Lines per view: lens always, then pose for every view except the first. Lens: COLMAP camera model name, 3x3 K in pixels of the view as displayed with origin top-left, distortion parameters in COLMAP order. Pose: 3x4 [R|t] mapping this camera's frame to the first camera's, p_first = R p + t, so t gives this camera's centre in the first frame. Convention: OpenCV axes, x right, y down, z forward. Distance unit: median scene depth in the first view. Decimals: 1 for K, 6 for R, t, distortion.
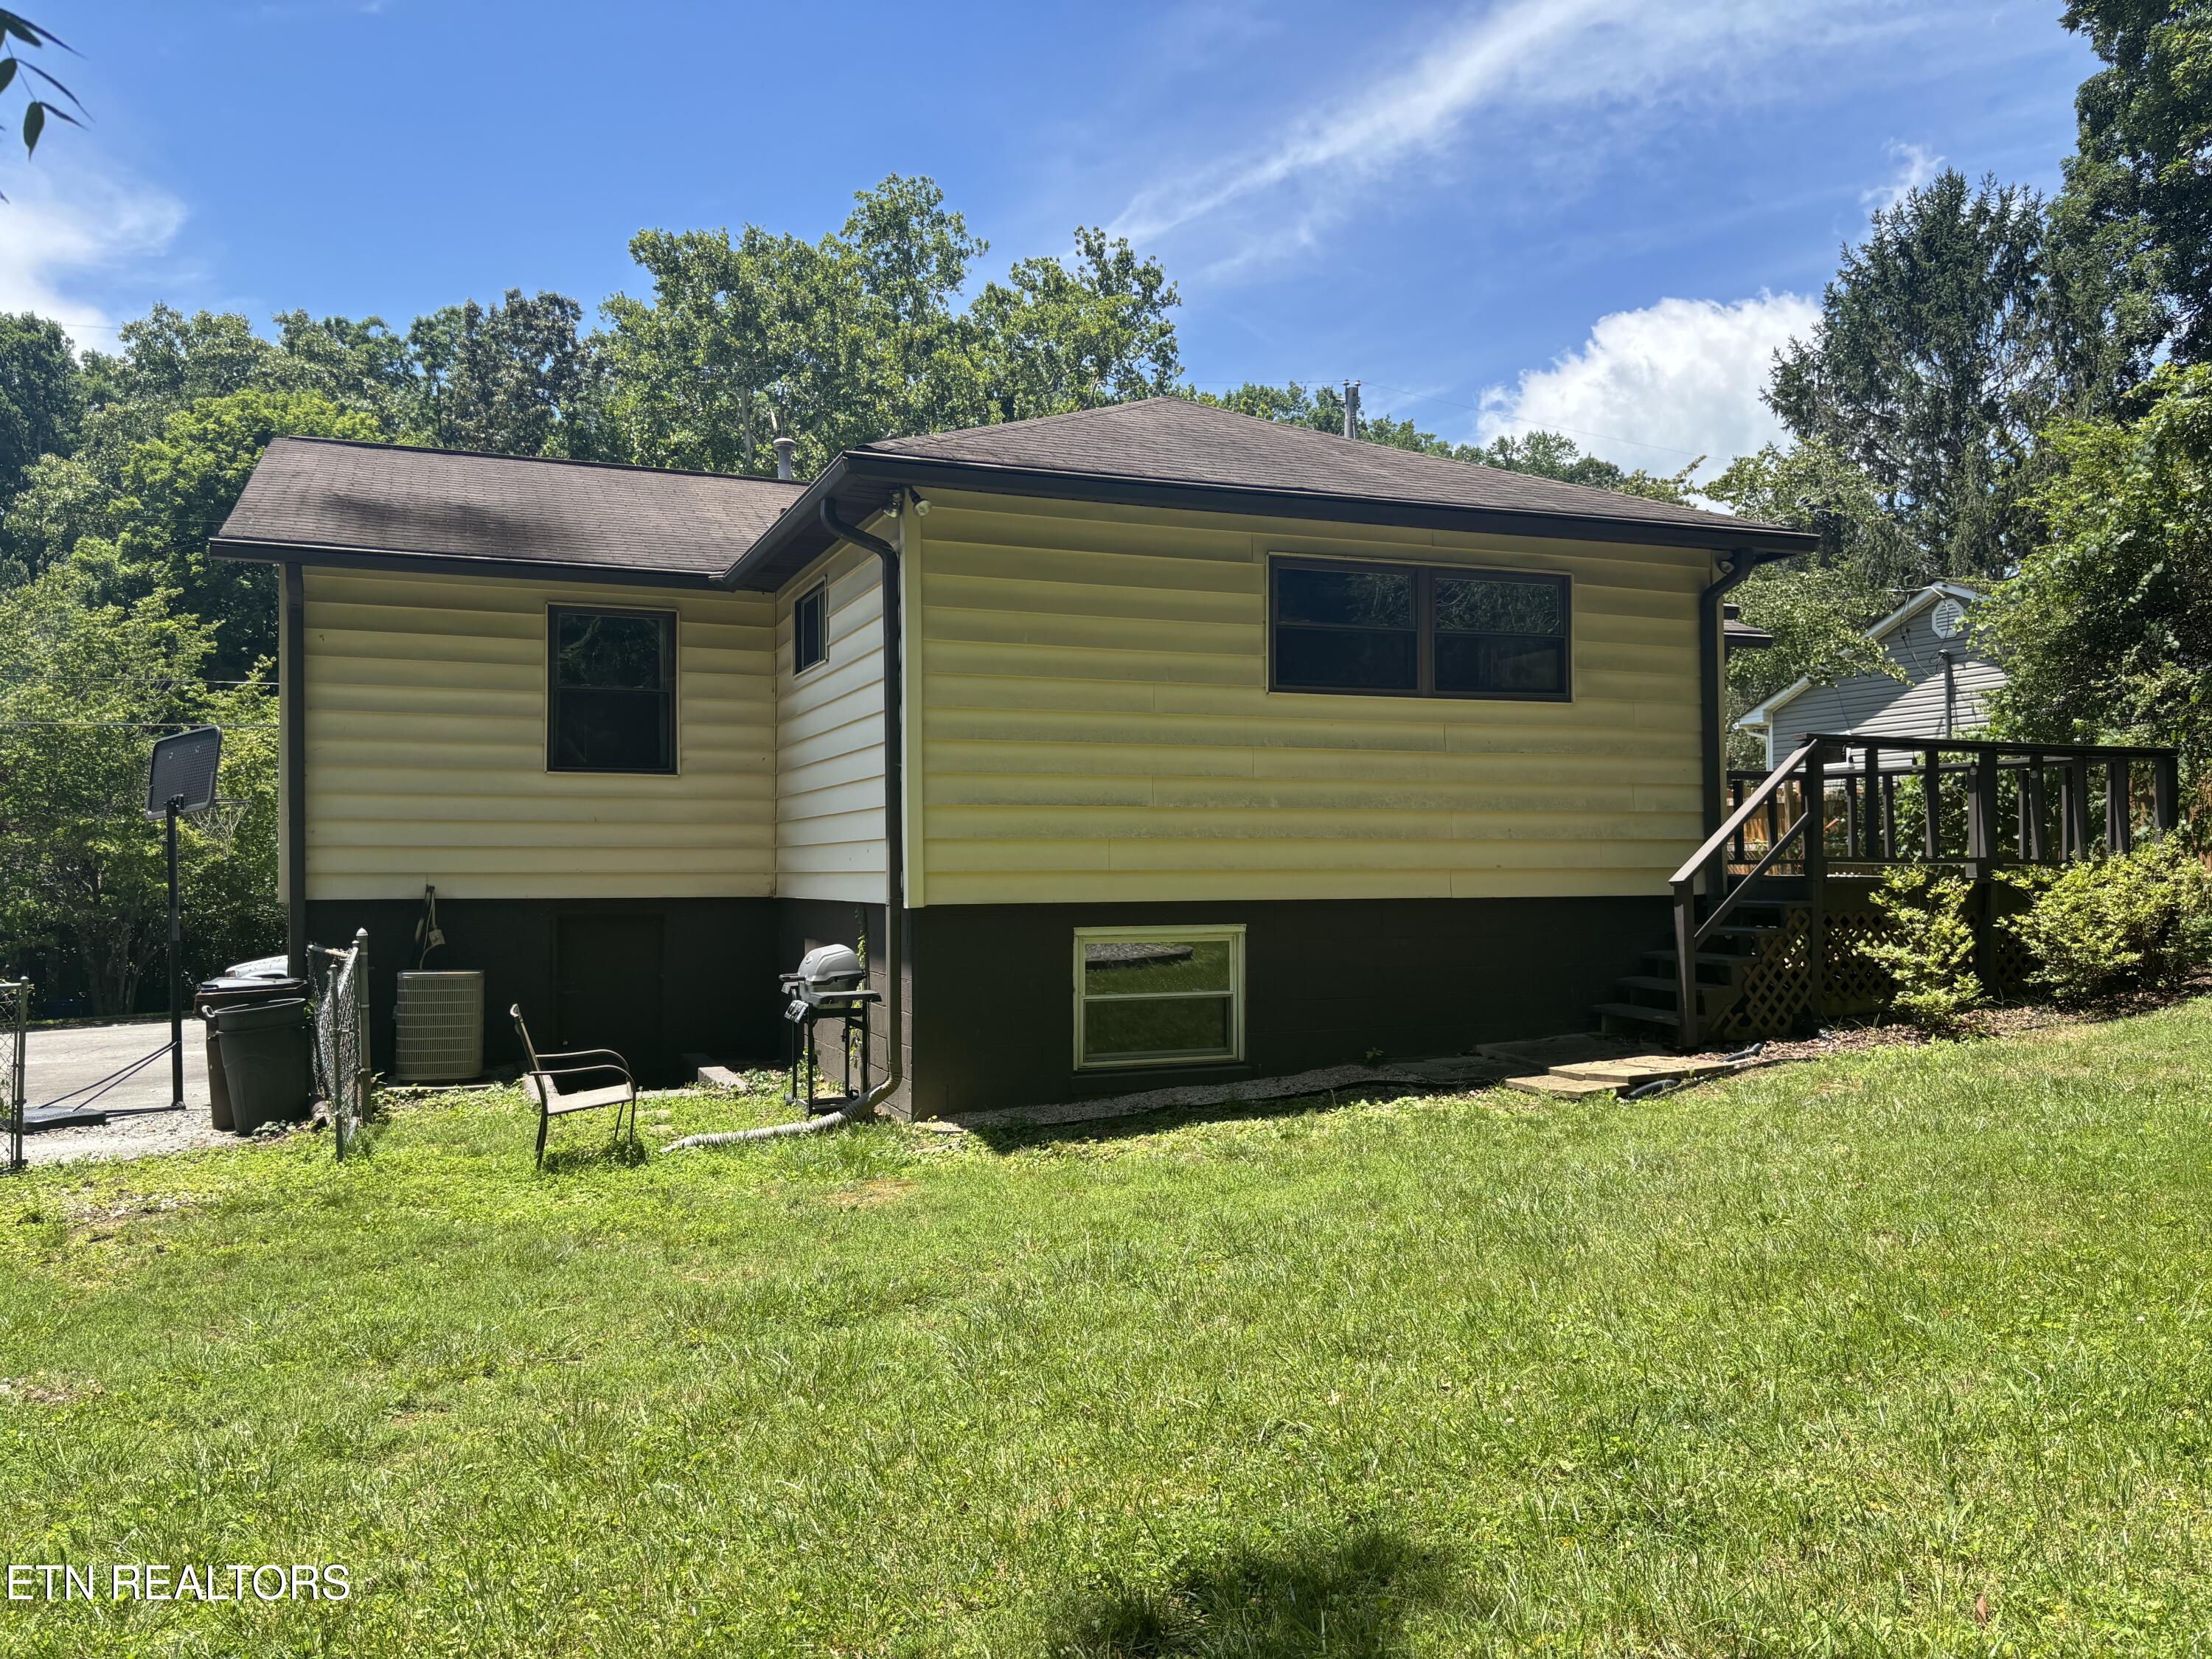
lens RADIAL K [[1681.8, 0, 1106.9], [0, 1681.8, 821.9], [0, 0, 1]] dist [0.047478, -0.046386]
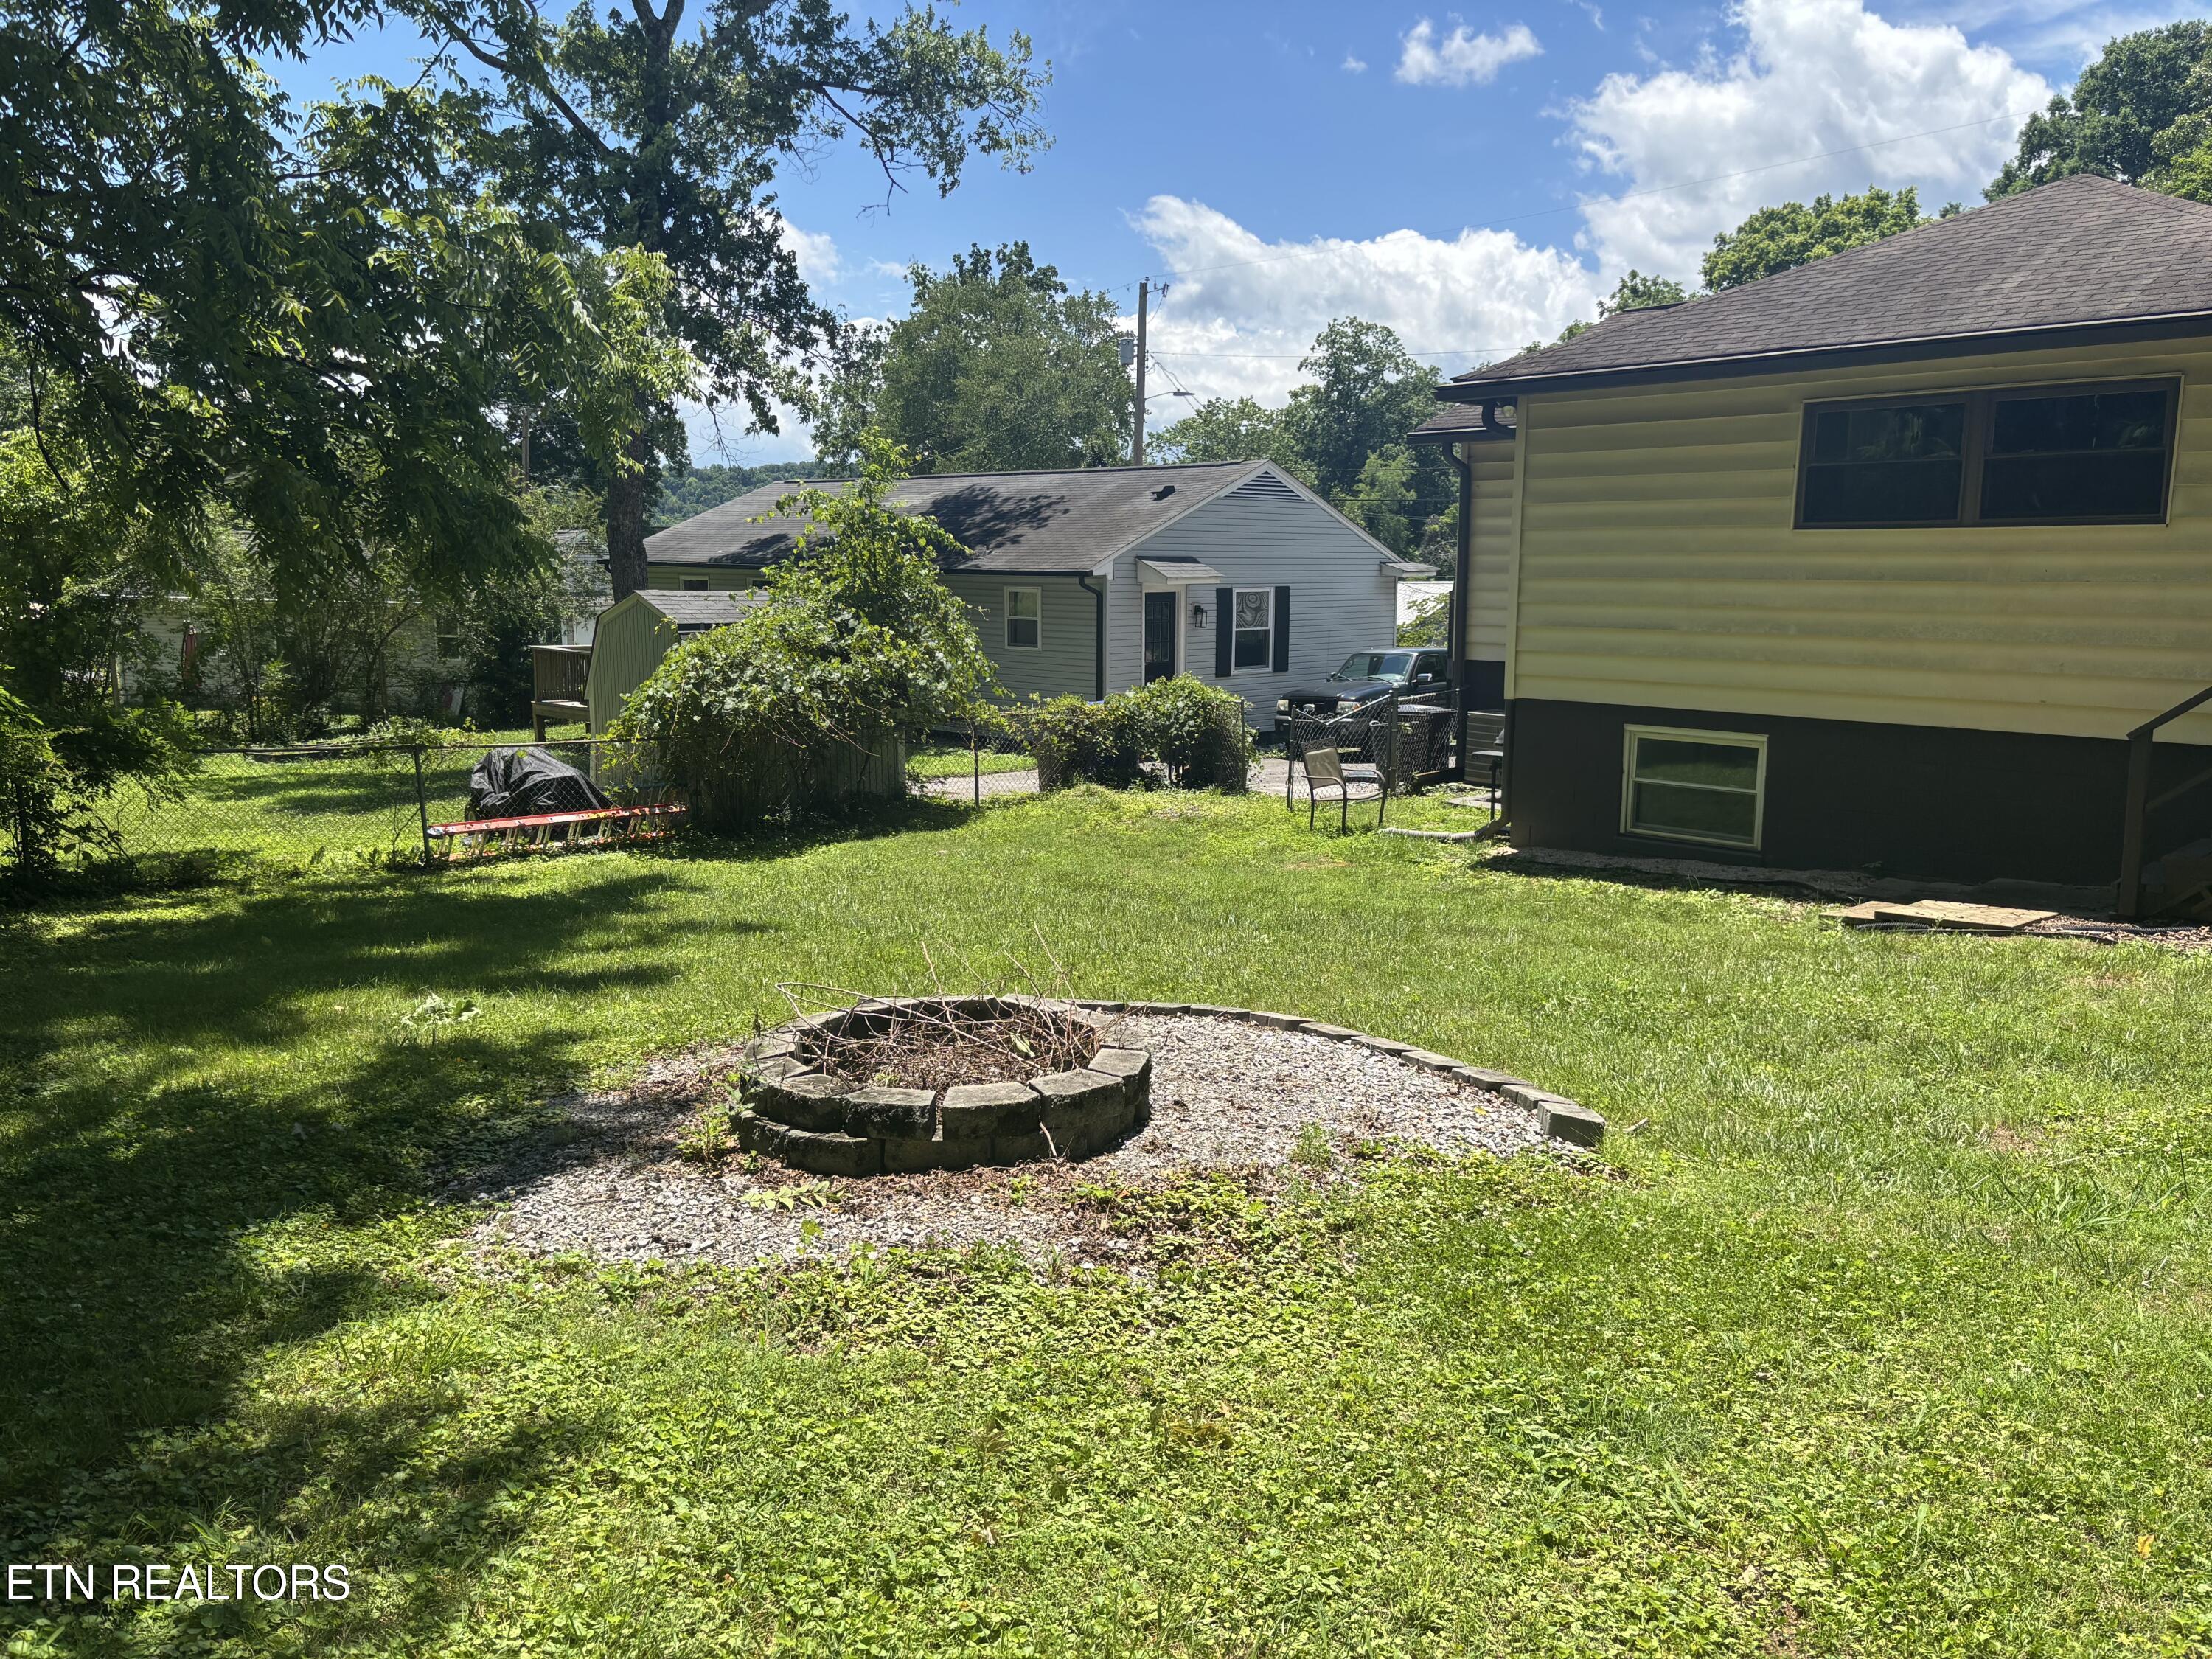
lens RADIAL K [[1681.8, 0, 1107.9], [0, 1681.8, 833.7], [0, 0, 1]] dist [0.047478, -0.046386]
pose [[0.357335, 0.149342, -0.921959, 1.001221], [0.006790, 0.986692, 0.162459, -0.063874], [0.933952, -0.064312, 0.351566, 0.163944]]
